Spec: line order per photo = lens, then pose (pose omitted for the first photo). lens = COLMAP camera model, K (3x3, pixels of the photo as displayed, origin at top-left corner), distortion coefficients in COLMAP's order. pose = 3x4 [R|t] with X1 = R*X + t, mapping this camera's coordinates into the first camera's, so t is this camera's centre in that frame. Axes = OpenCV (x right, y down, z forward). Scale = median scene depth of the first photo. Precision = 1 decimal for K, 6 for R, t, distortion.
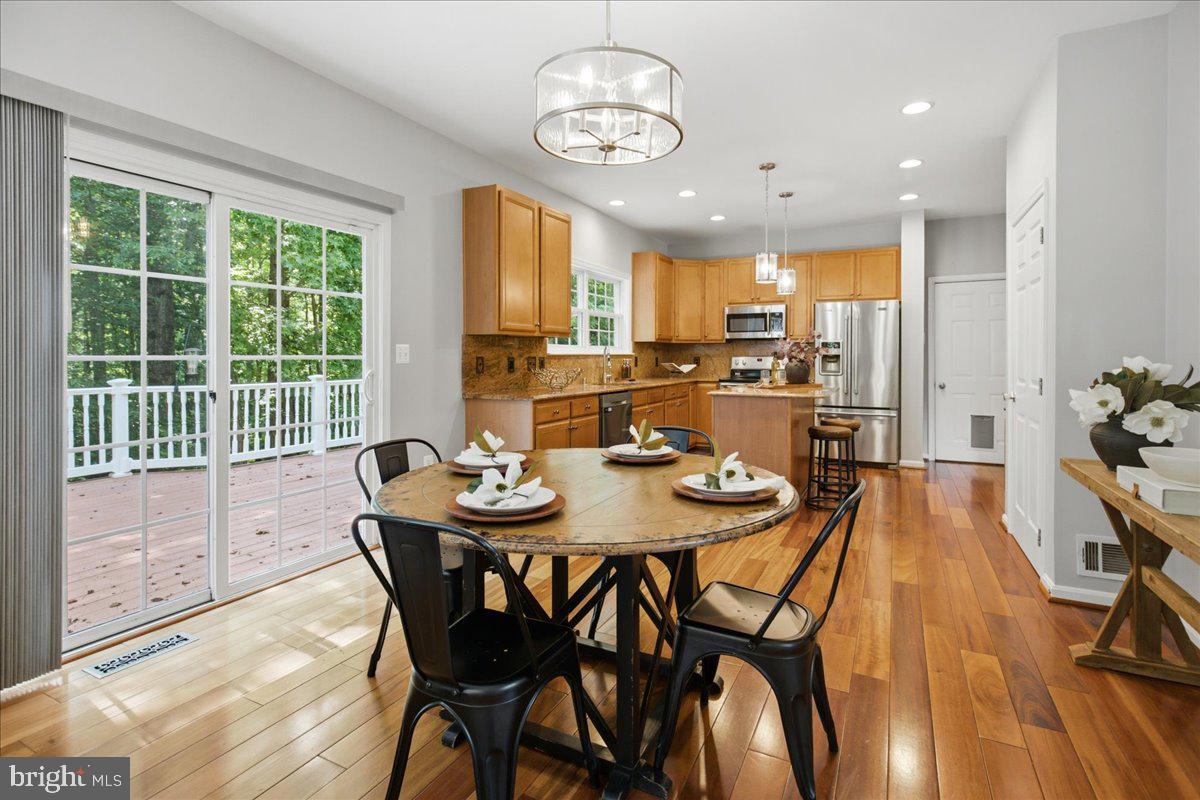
lens RADIAL K [[589.8, 0, 602.6], [0, 589.8, 359.7], [0, 0, 1]] dist [-0.003262, -0.000342]
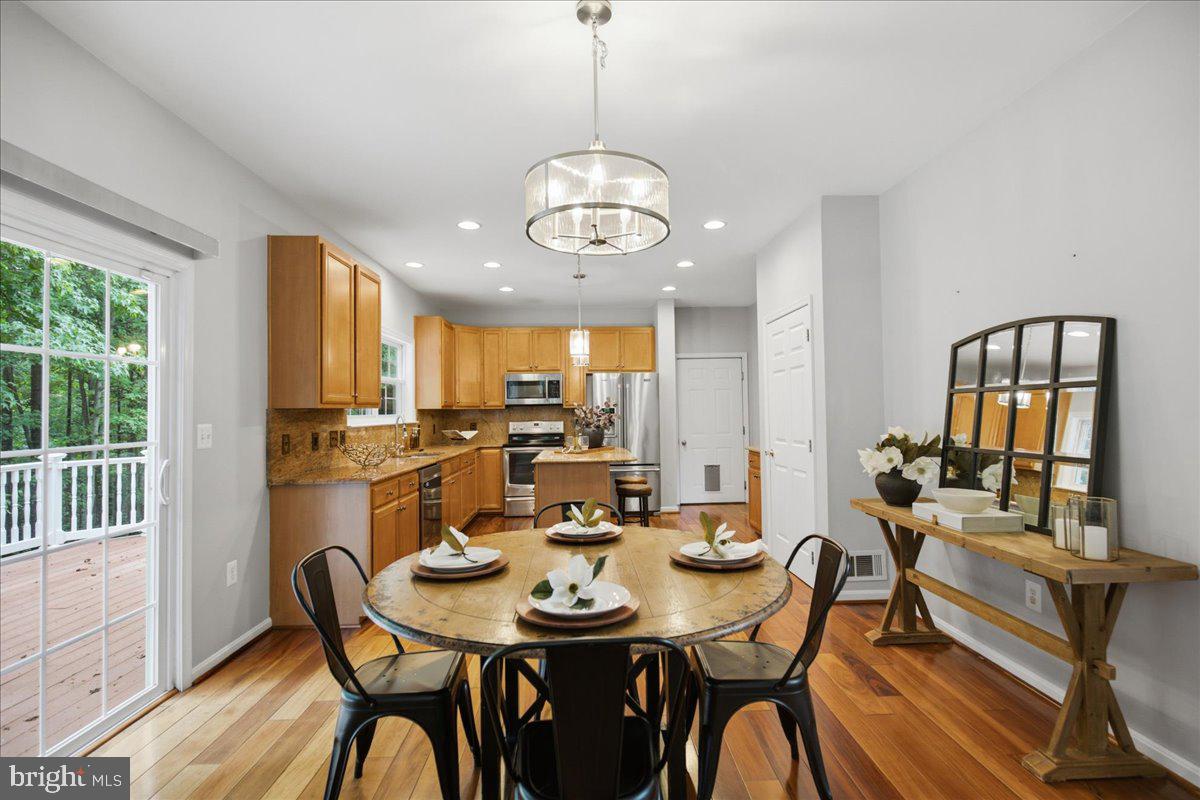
lens RADIAL K [[578.2, 0, 619.7], [0, 578.2, 397.6], [0, 0, 1]] dist [-0.000696, -0.000157]
pose [[0.864483, -0.001996, 0.502658, -0.171727], [0.019635, 0.999363, -0.029801, -0.019278], [-0.502279, 0.035632, 0.863971, 0.036564]]
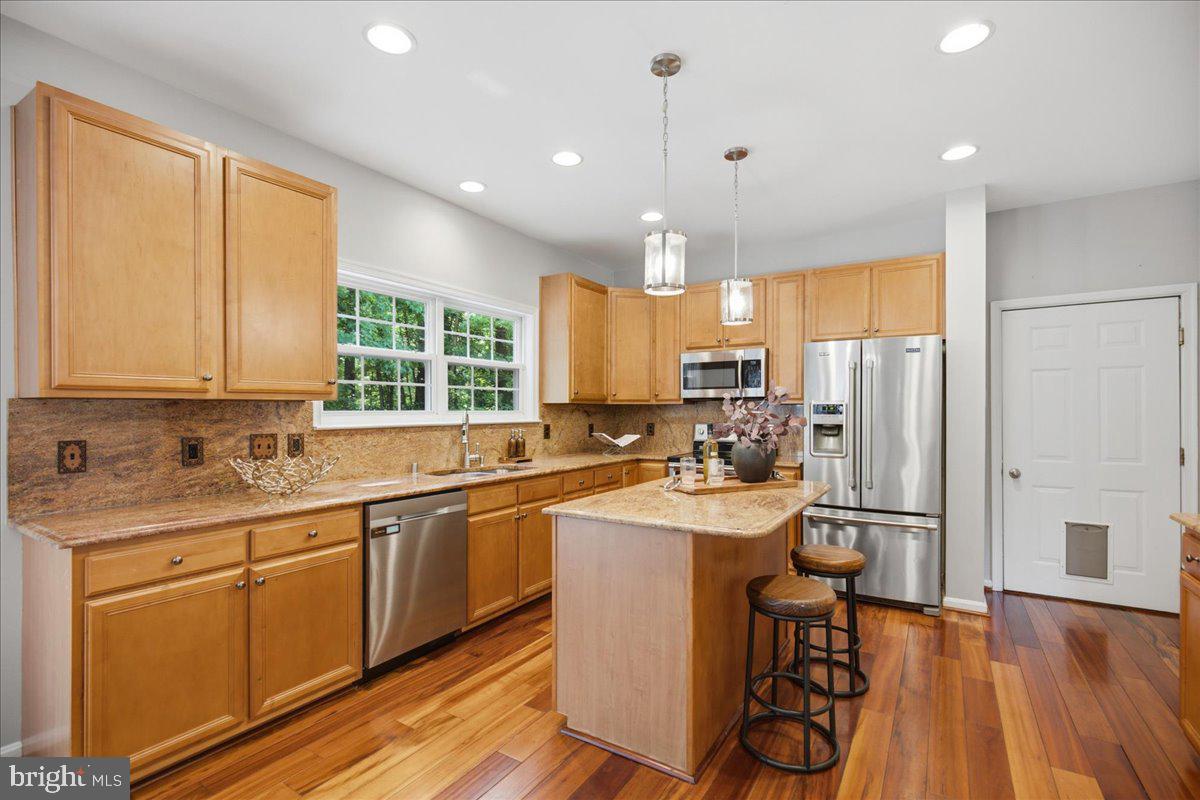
lens RADIAL K [[544.4, 0, 602.7], [0, 544.4, 411.0], [0, 0, 1]] dist [0.000223, 0.000149]
pose [[0.995304, -0.000882, -0.096790, 0.239379], [0.000286, 0.999981, -0.006169, -0.022617], [0.096794, 0.006112, 0.995286, 0.466690]]
